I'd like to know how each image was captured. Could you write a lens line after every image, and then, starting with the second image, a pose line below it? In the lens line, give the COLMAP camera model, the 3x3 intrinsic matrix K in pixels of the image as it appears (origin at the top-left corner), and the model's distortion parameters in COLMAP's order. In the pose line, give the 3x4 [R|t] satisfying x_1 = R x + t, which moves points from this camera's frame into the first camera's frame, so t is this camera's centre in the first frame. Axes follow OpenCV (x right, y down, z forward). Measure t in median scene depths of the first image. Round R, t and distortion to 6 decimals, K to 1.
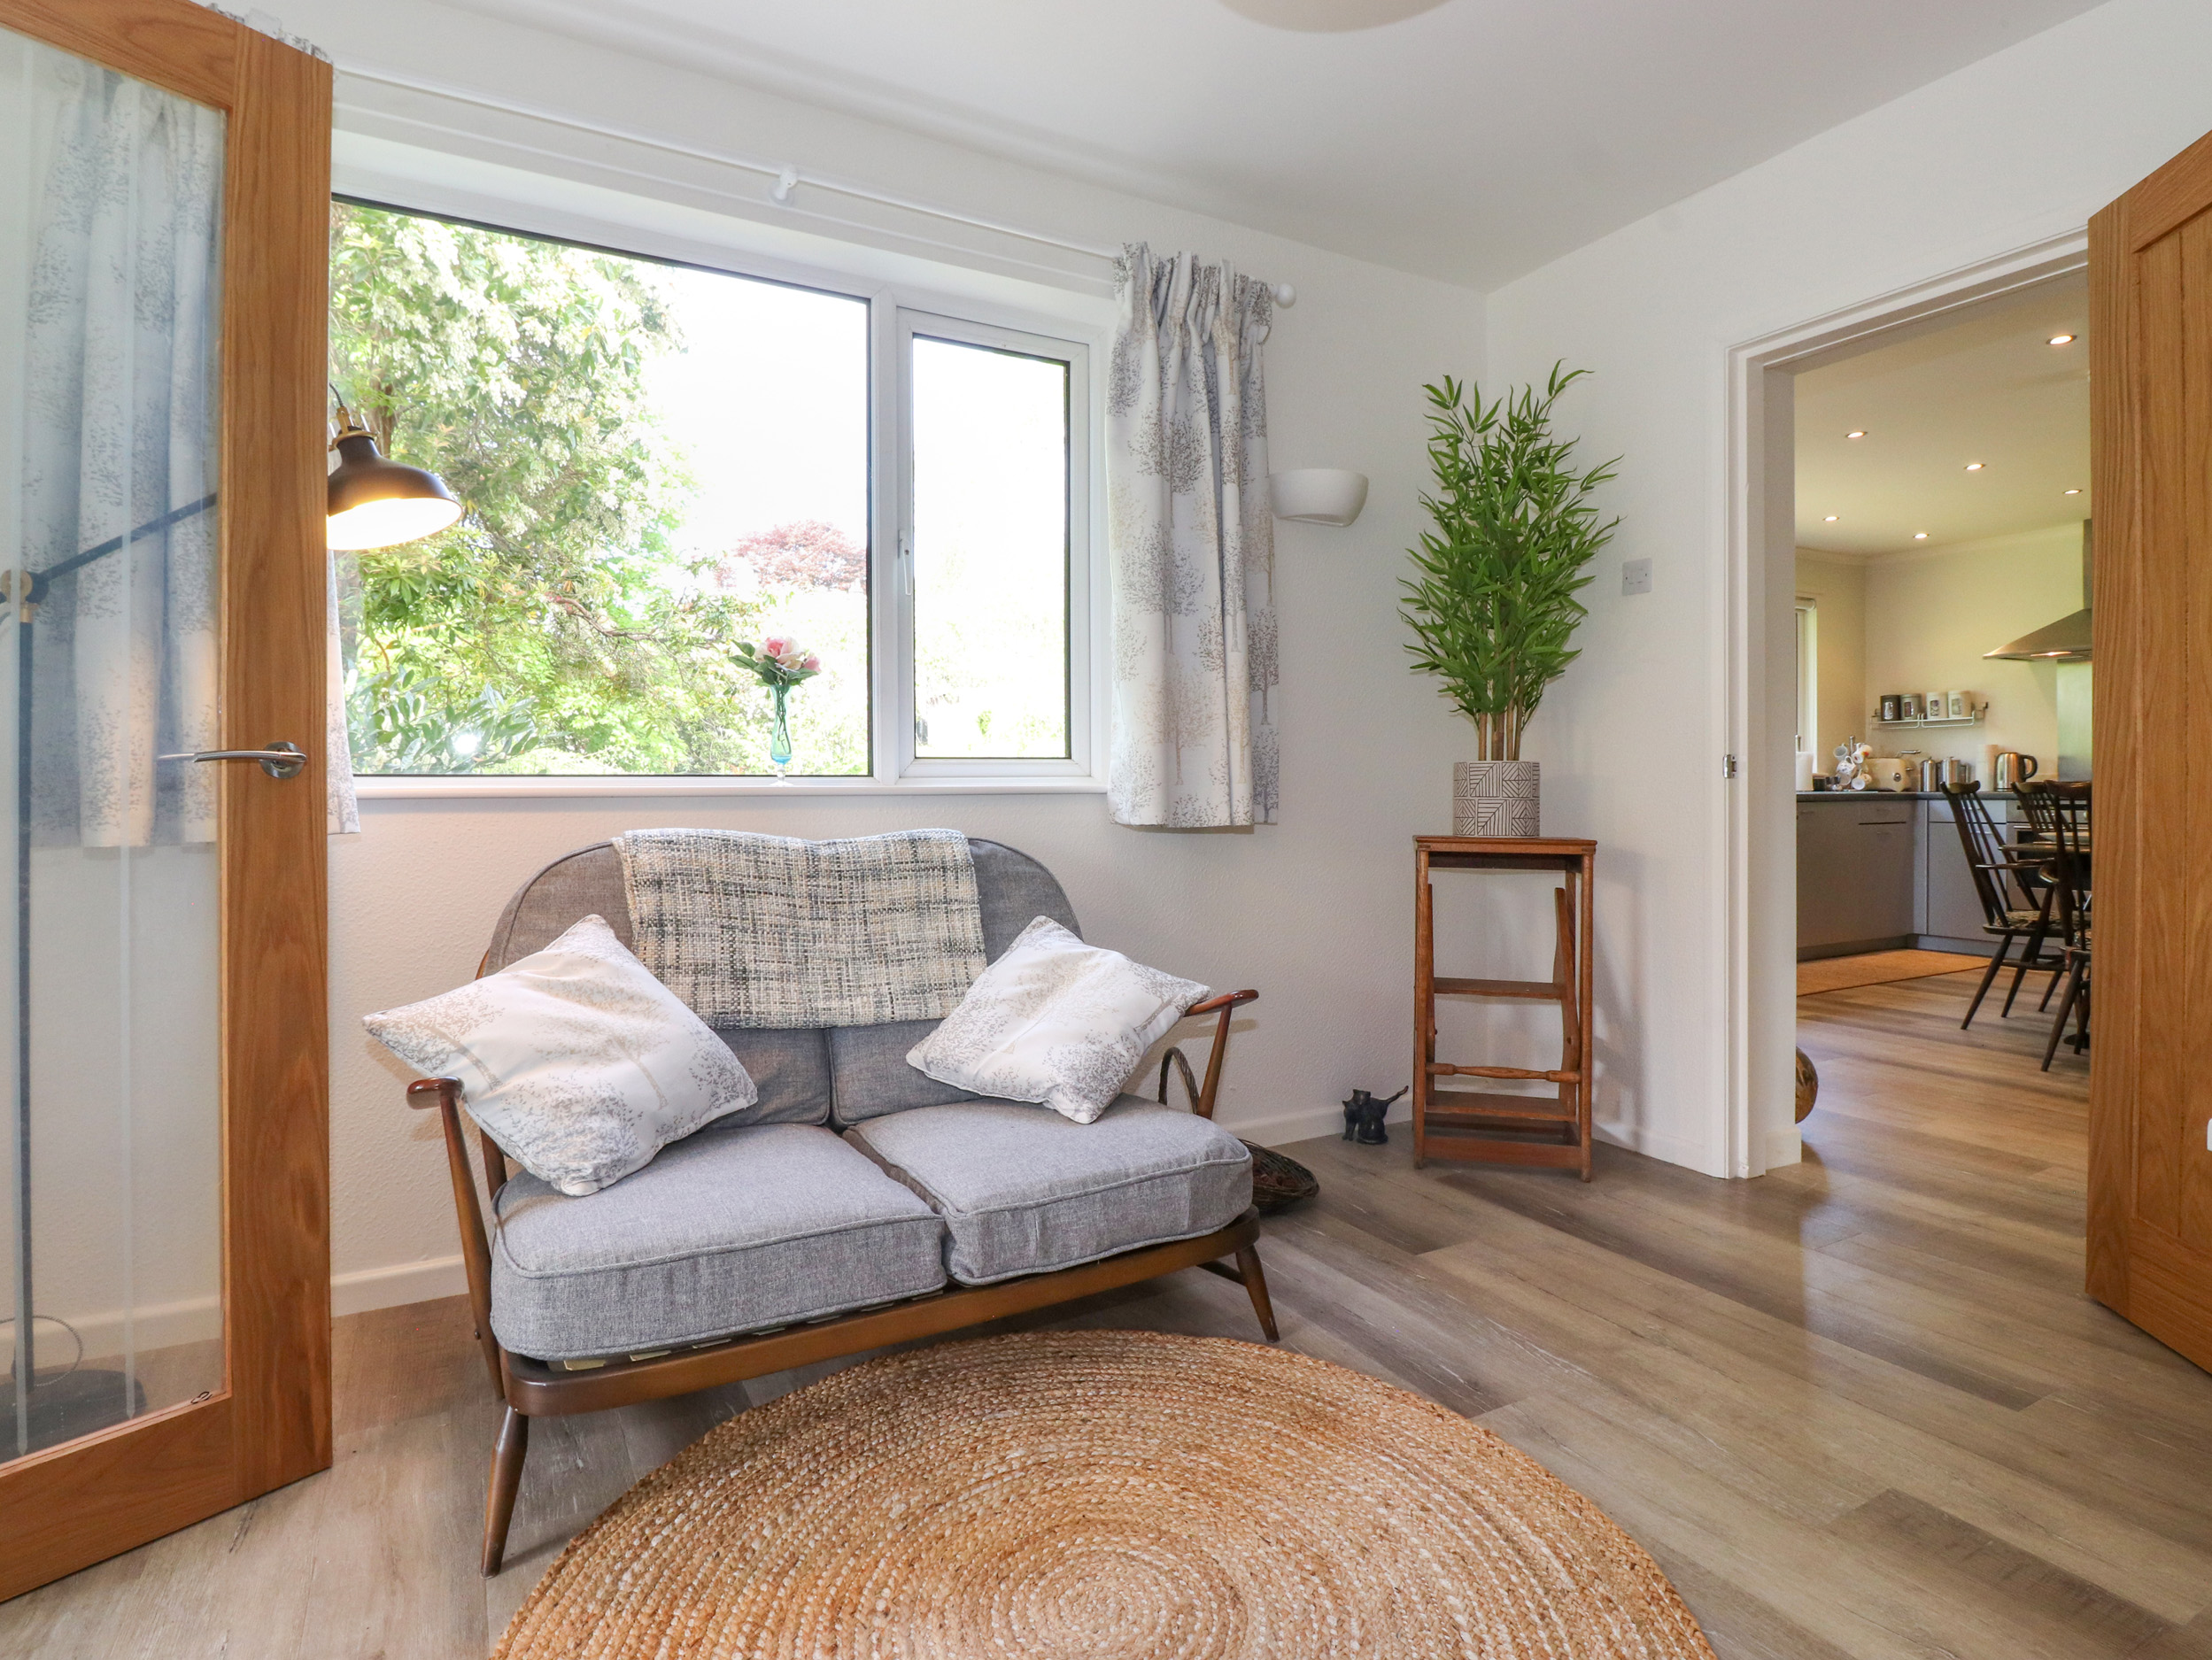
lens RADIAL K [[1160.2, 0, 1110.9], [0, 1160.2, 796.5], [0, 0, 1]] dist [0.000755, -0.012215]
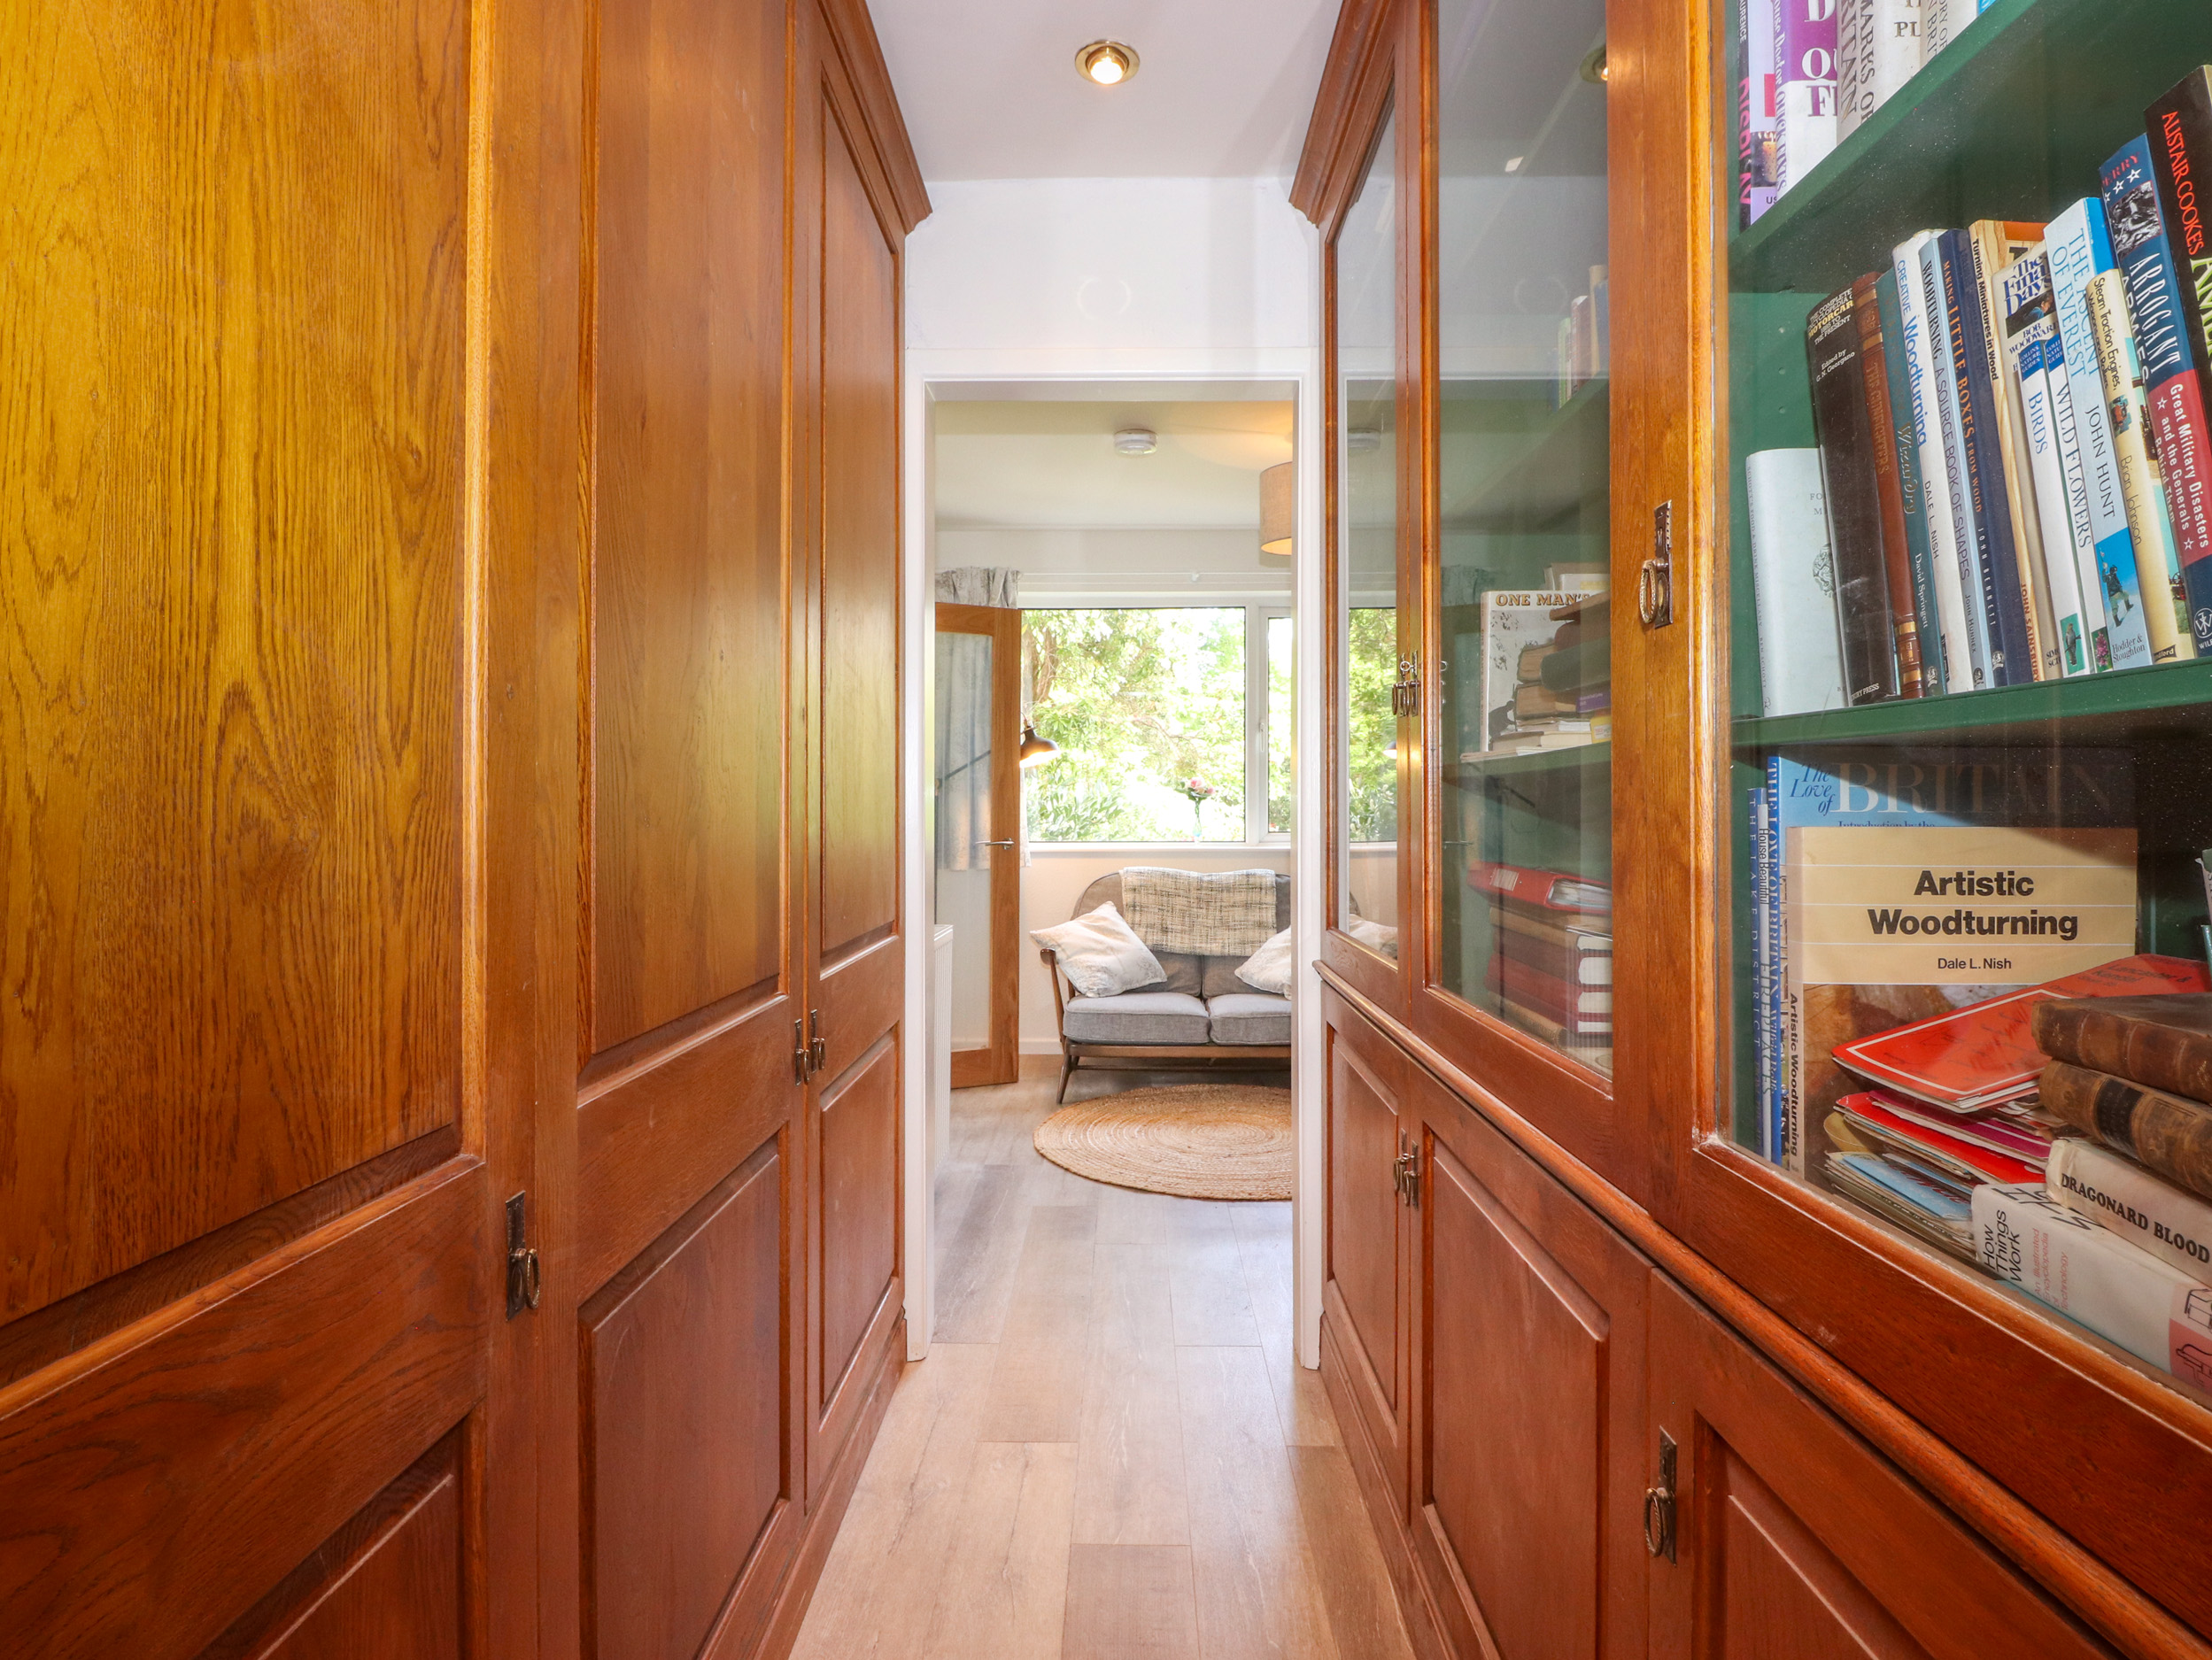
lens RADIAL K [[1160.2, 0, 1110.9], [0, 1160.2, 796.5], [0, 0, 1]] dist [0.000755, -0.012215]
pose [[0.864779, -0.003568, -0.502140, 0.801184], [-0.005717, 0.999840, -0.016950, -0.080235], [0.502120, 0.017529, 0.864620, -1.146269]]
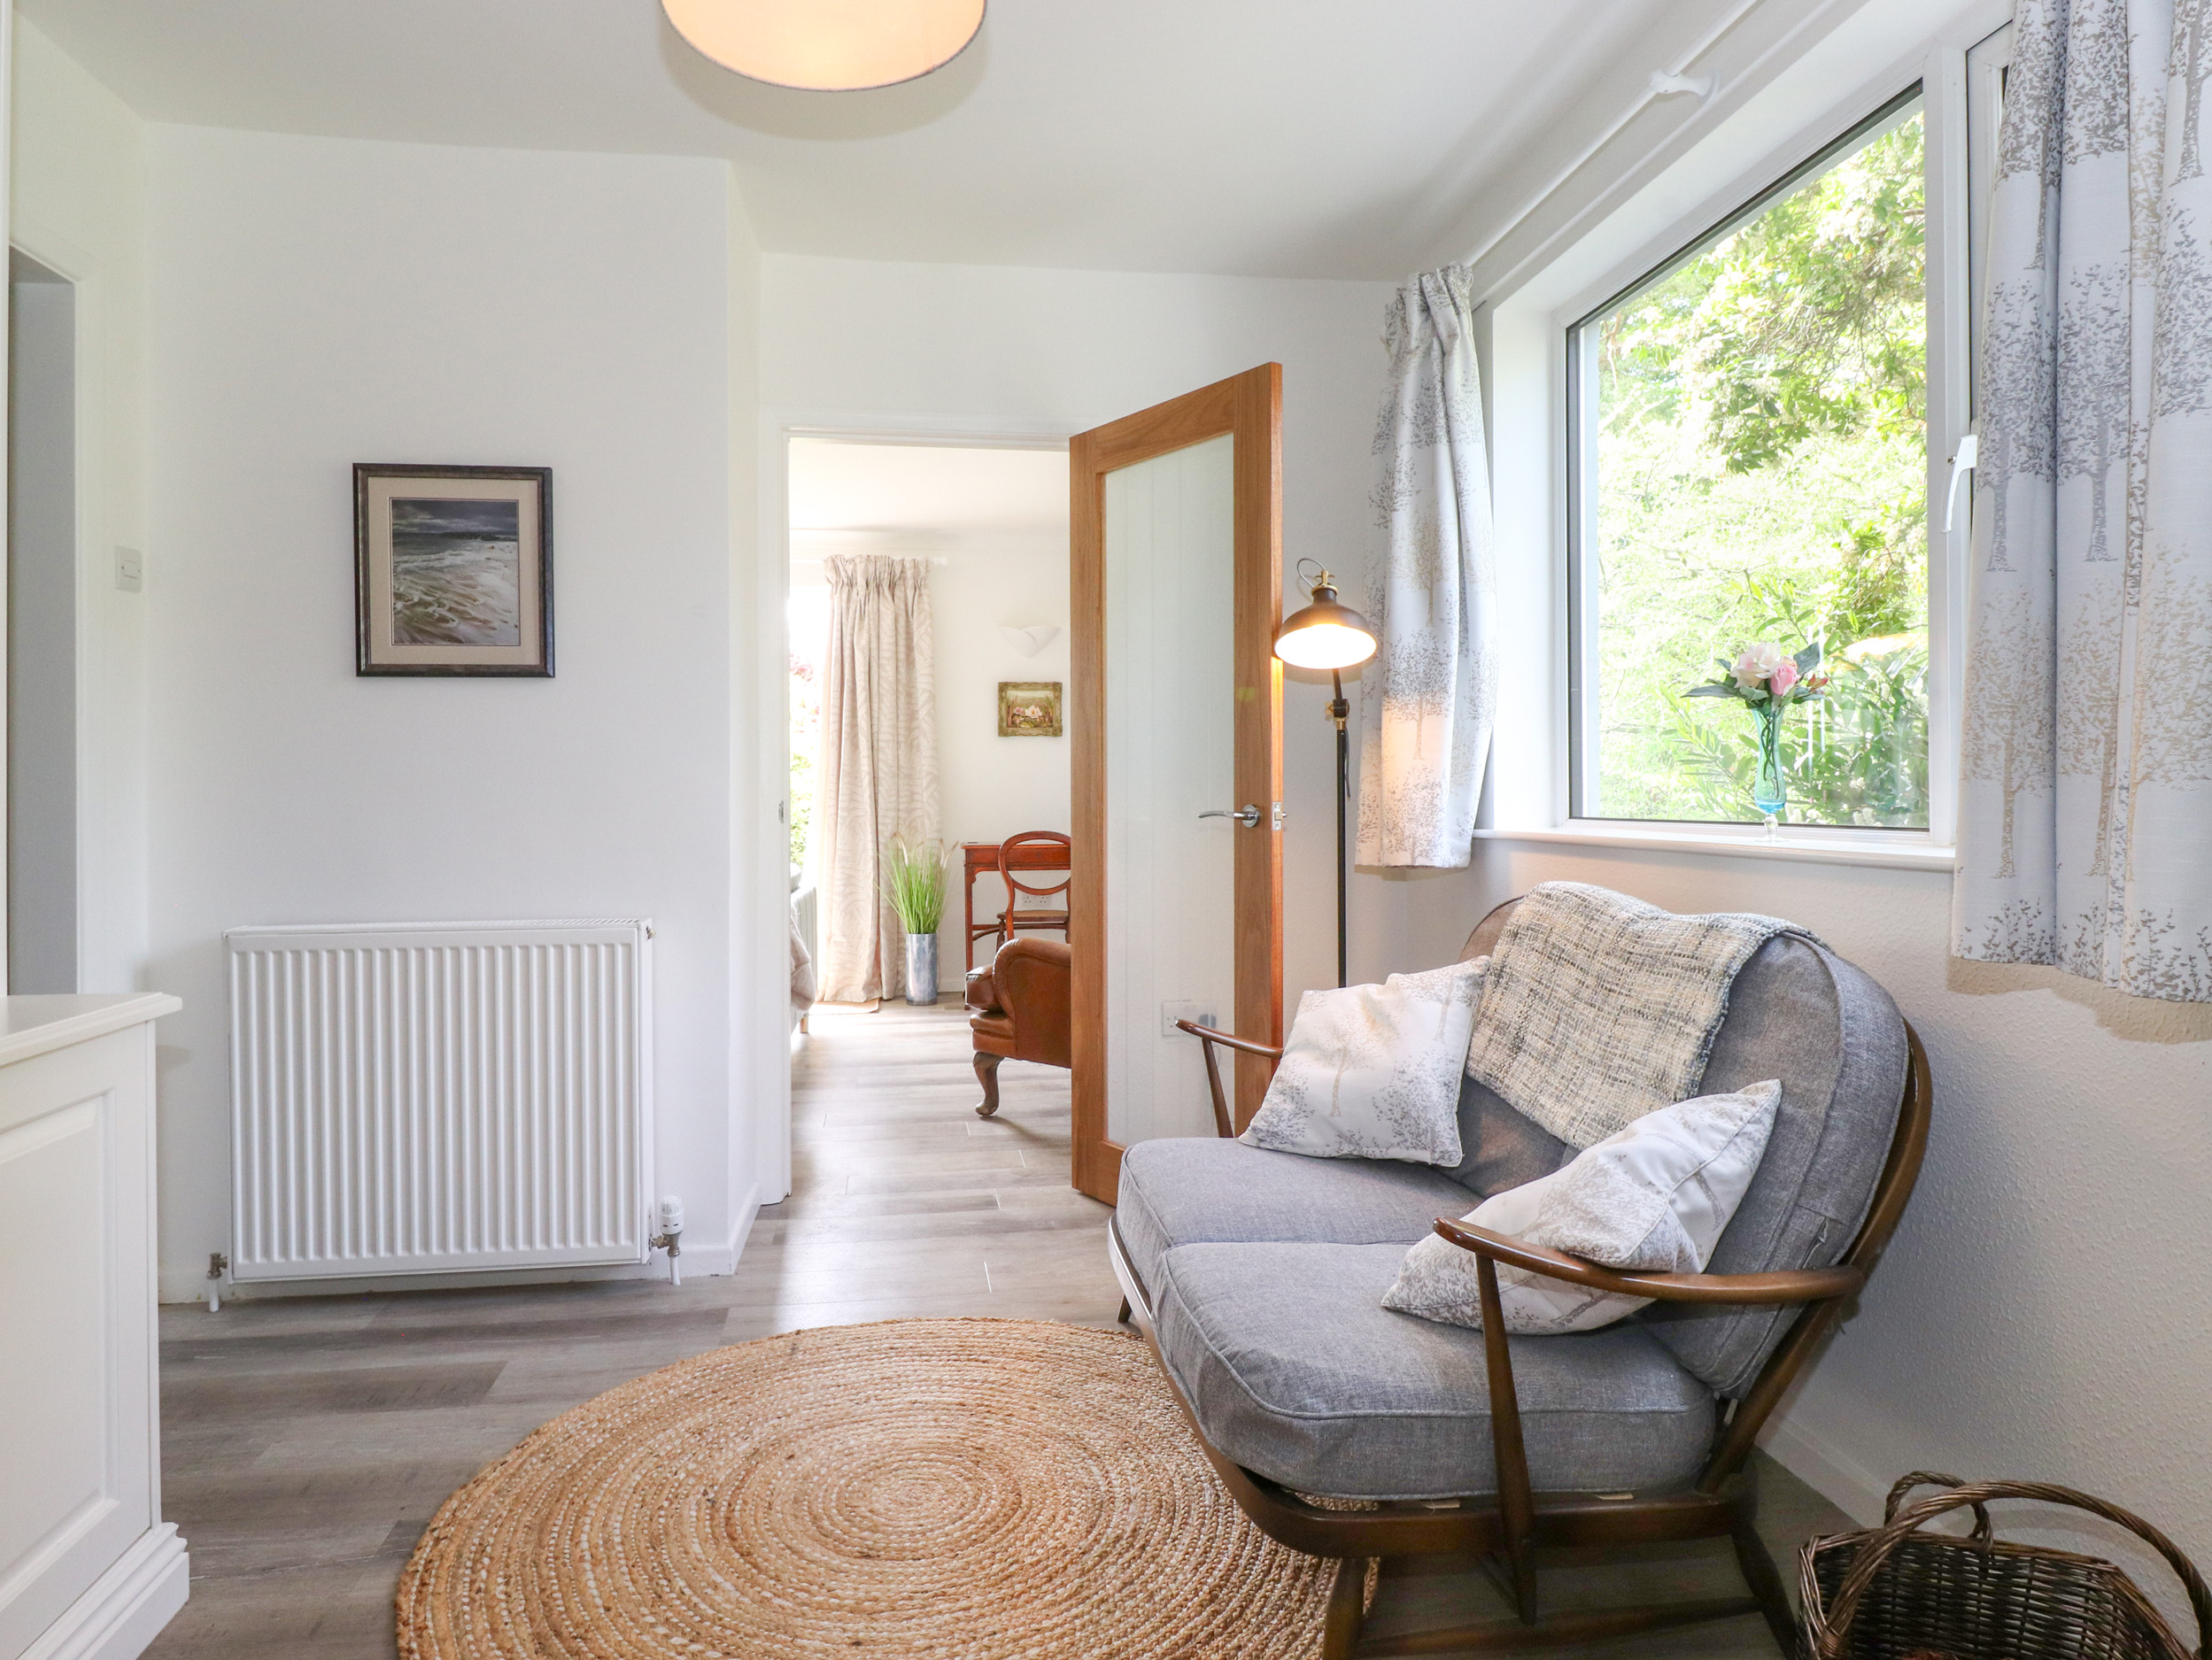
lens RADIAL K [[1345.6, 0, 1106.0], [0, 1345.6, 830.0], [0, 0, 1]] dist [0.001583, 0.000249]
pose [[-0.345027, 0.027638, -0.938186, 0.821267], [-0.006517, 0.999472, 0.031840, -0.050040], [0.938570, 0.017100, -0.344665, 1.089359]]
